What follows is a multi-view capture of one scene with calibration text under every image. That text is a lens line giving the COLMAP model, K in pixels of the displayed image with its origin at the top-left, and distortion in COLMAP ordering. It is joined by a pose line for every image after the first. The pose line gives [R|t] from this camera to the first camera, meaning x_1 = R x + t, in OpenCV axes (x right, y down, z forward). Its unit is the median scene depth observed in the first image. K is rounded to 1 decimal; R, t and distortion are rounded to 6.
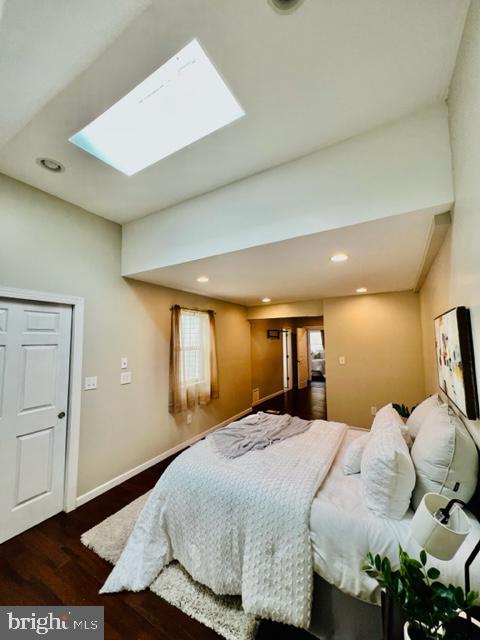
lens RADIAL K [[255.3, 0, 241.8], [0, 255.3, 320.2], [0, 0, 1]] dist [-0.000673, 0.000514]
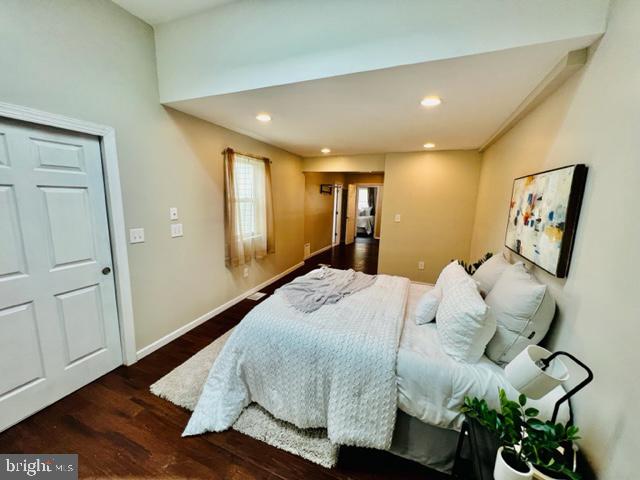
lens RADIAL K [[255.3, 0, 319.8], [0, 255.3, 240.4], [0, 0, 1]] dist [-0.000673, 0.000514]
pose [[0.989133, 0.016574, 0.146090, -0.133354], [-0.052451, 0.968026, 0.245306, 0.023995], [-0.137353, -0.250303, 0.958375, 0.108307]]
